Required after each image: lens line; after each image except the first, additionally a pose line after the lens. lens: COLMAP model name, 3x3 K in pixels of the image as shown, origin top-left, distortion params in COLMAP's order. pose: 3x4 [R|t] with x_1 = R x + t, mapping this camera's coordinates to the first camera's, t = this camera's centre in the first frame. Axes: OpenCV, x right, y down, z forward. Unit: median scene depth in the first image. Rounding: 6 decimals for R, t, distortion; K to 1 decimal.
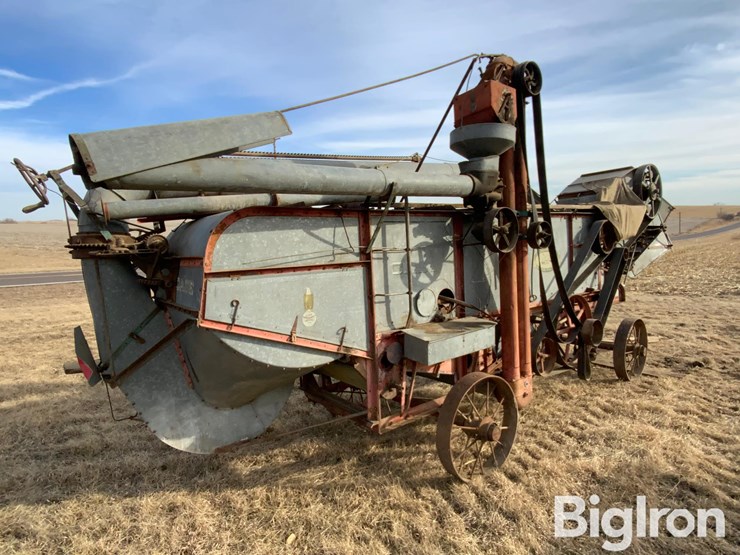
lens RADIAL K [[491.3, 0, 370.1], [0, 491.3, 281.0], [0, 0, 1]] dist [0.008606, 0.000847]
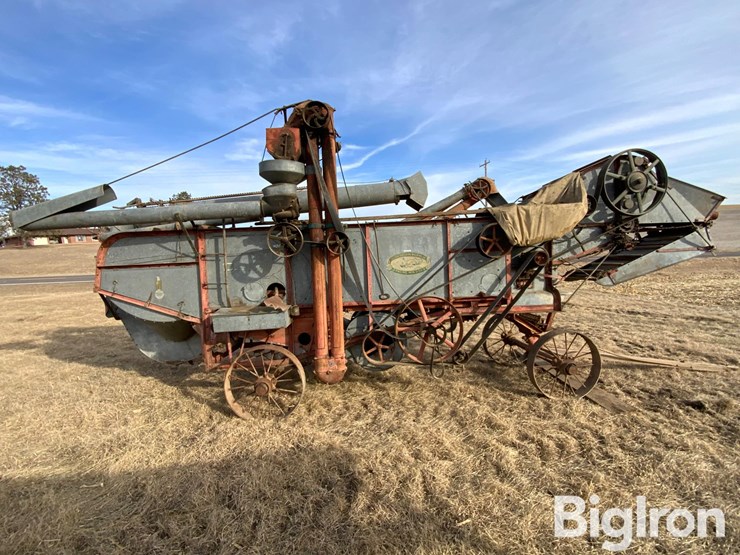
lens RADIAL K [[372.3, 0, 370.3], [0, 372.3, 279.7], [0, 0, 1]] dist [0.010766, -0.009547]
pose [[0.757816, 0.049821, -0.650564, 1.159209], [-0.037780, 0.998758, 0.032477, -0.041623], [0.651374, -0.000033, 0.758757, 0.426047]]
